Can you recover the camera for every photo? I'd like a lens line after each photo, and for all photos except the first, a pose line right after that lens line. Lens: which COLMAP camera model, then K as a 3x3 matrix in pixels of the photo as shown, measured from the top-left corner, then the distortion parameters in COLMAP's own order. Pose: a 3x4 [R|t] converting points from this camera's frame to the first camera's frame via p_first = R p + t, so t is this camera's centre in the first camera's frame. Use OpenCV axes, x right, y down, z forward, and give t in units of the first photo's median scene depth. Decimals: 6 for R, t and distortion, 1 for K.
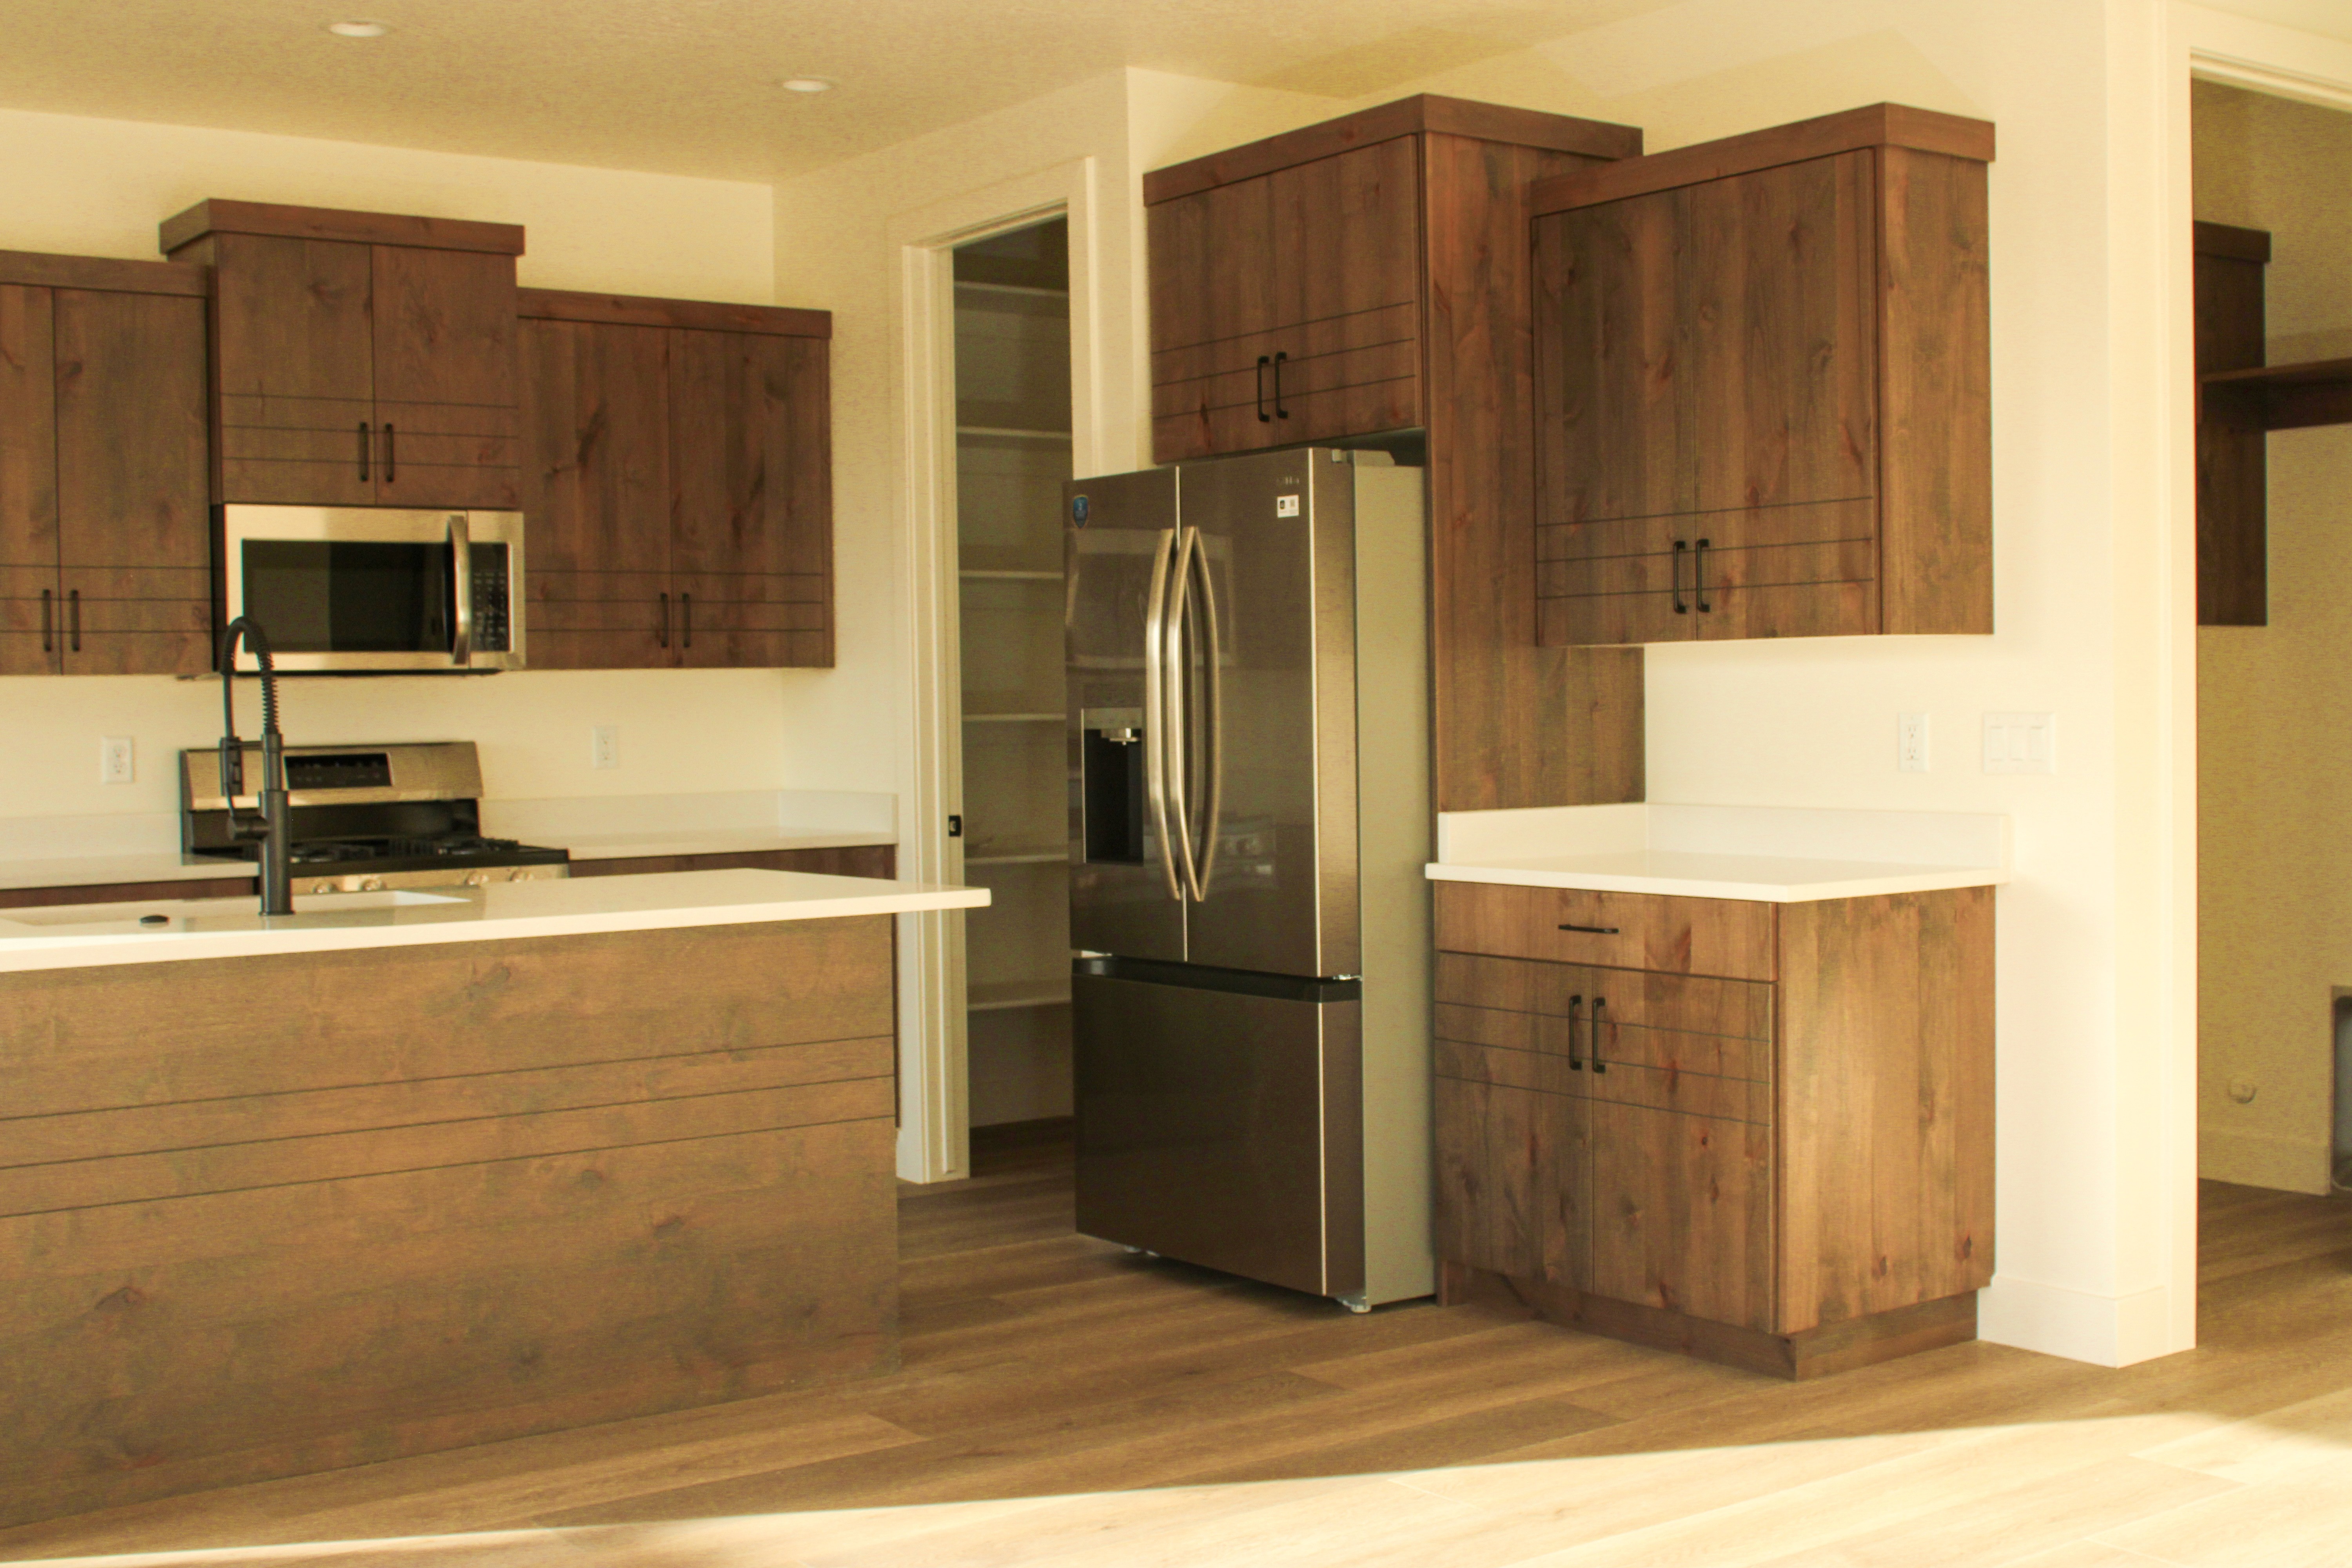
lens RADIAL K [[2755.6, 0, 1176.0], [0, 2755.6, 784.0], [0, 0, 1]] dist [-0.076448, 0.048429]
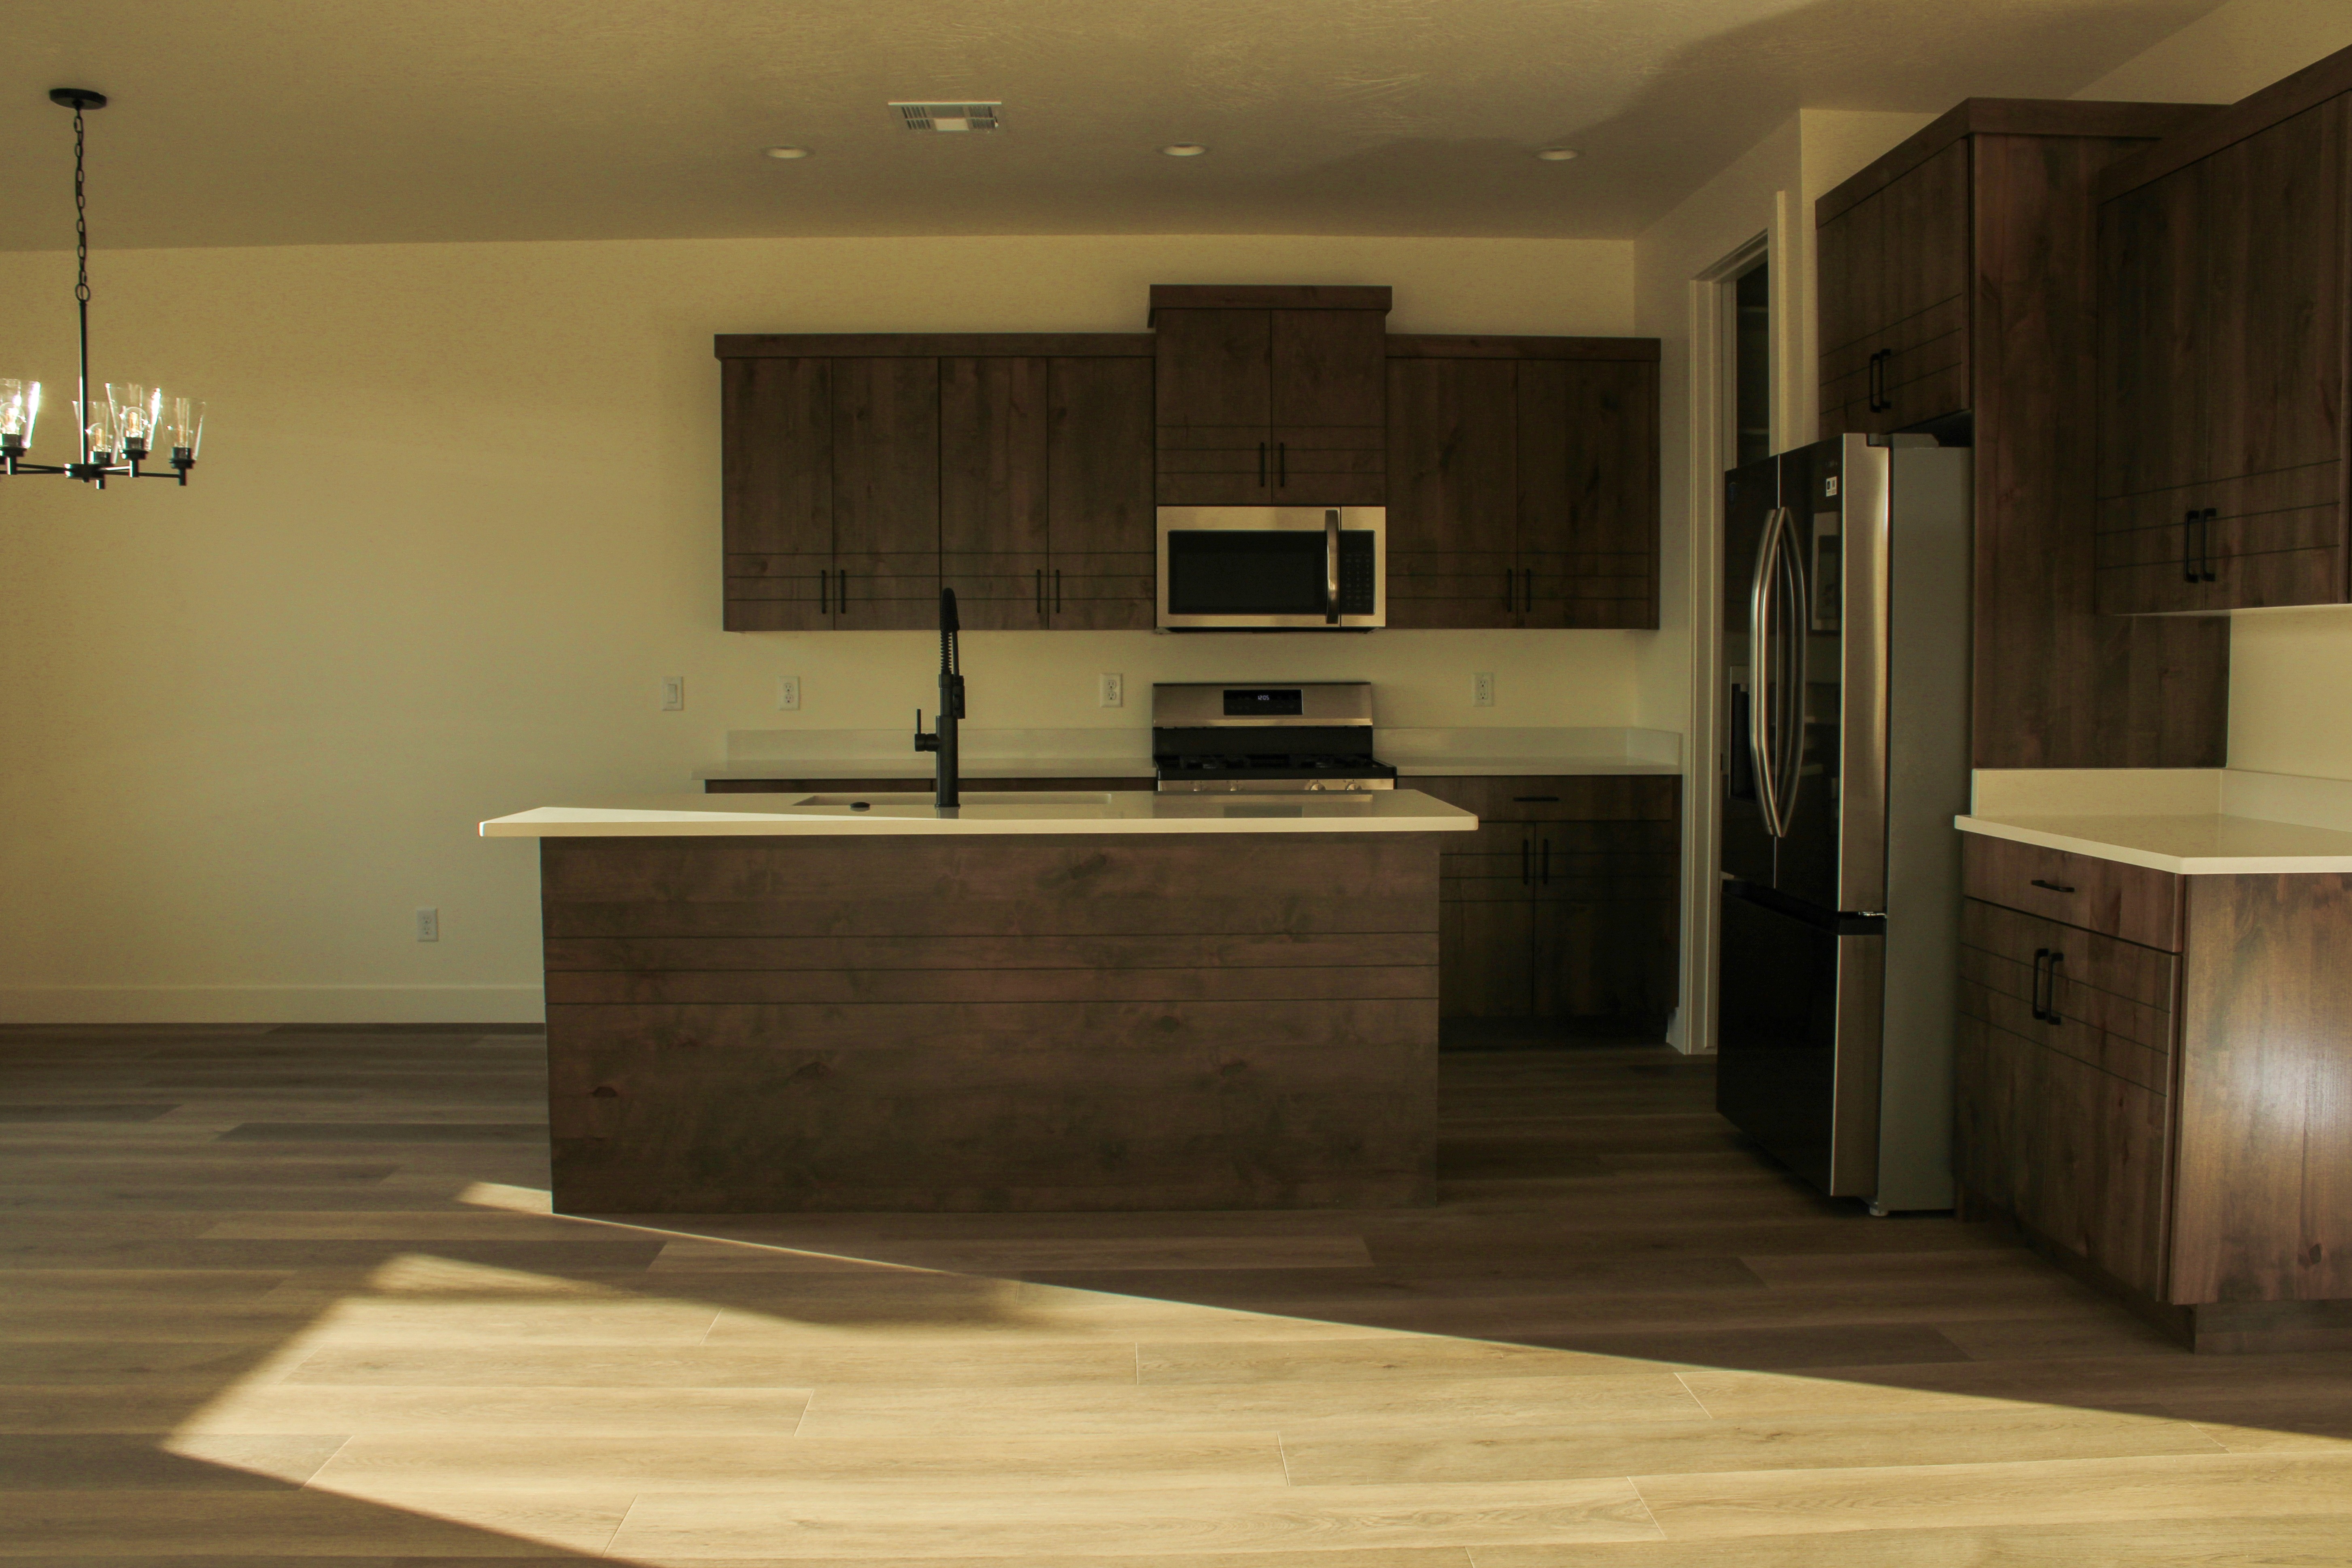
lens RADIAL K [[2023.8, 0, 1176.0], [0, 2023.8, 784.0], [0, 0, 1]] dist [-0.166589, 0.155698]
pose [[0.828761, 0.047093, -0.557618, 0.276361], [-0.027318, 0.998669, 0.043741, -0.008999], [0.558935, -0.021018, 0.828945, 0.190316]]
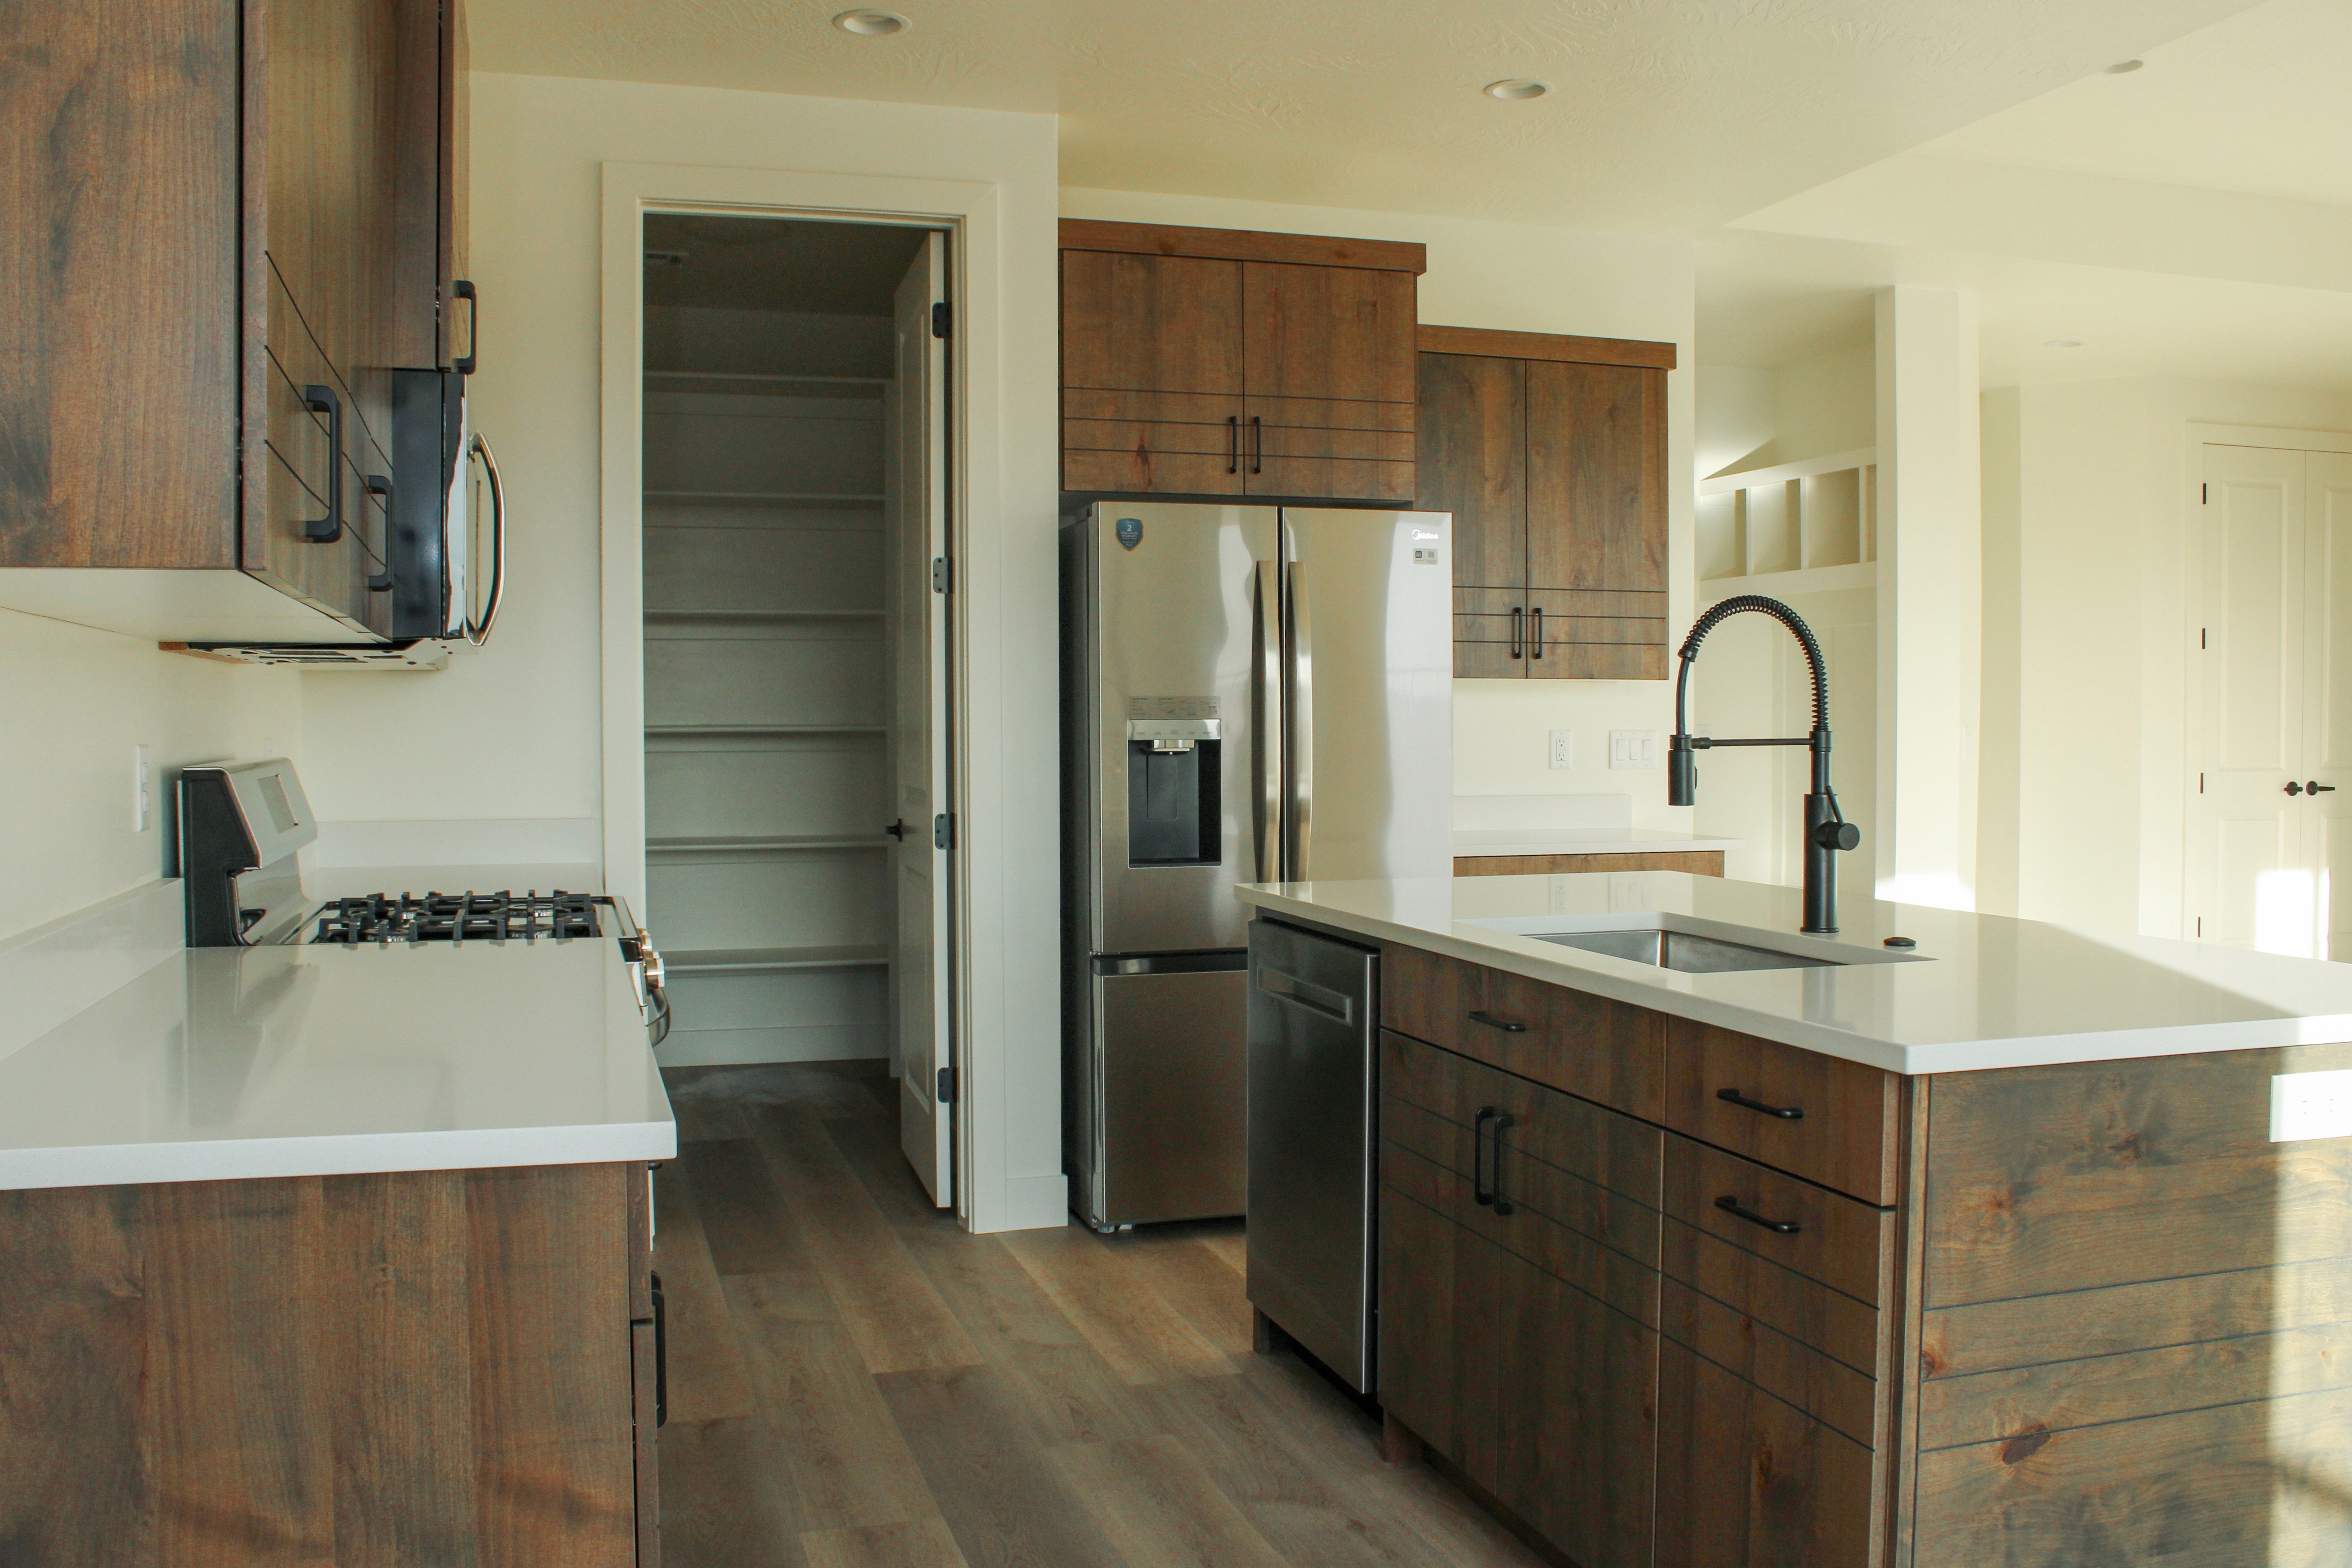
lens RADIAL K [[2023.9, 0, 1176.0], [0, 2023.9, 784.0], [0, 0, 1]] dist [-0.166589, 0.155698]
pose [[0.329502, -0.013527, 0.944058, -0.843685], [0.025165, 0.999668, 0.005541, -0.008063], [-0.943820, 0.021932, 0.329733, 0.819464]]
